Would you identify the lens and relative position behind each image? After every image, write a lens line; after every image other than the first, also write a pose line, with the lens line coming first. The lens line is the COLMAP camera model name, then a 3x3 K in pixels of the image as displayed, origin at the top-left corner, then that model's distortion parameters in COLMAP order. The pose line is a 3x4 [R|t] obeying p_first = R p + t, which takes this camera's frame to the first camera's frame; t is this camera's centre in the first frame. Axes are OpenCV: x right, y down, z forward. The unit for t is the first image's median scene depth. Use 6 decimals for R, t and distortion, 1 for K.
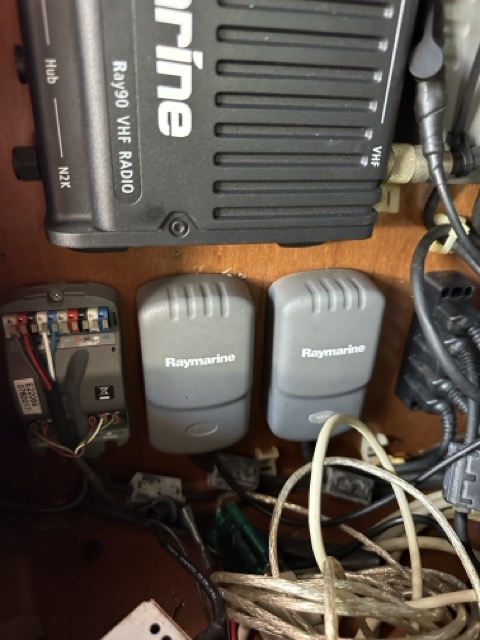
lens RADIAL K [[456.8, 0, 243.4], [0, 456.8, 318.5], [0, 0, 1]] dist [0.075032, -0.123649]
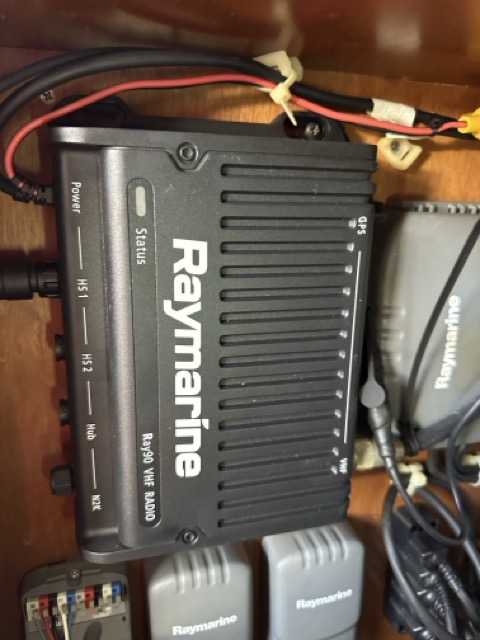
lens RADIAL K [[459.5, 0, 240.0], [0, 459.5, 320.0], [0, 0, 1]] dist [0.057677, -0.078791]
pose [[0.997343, -0.046466, 0.056109, -0.047160], [0.058415, 0.970285, -0.234806, -0.423076], [-0.043531, 0.237460, 0.970421, -0.300768]]
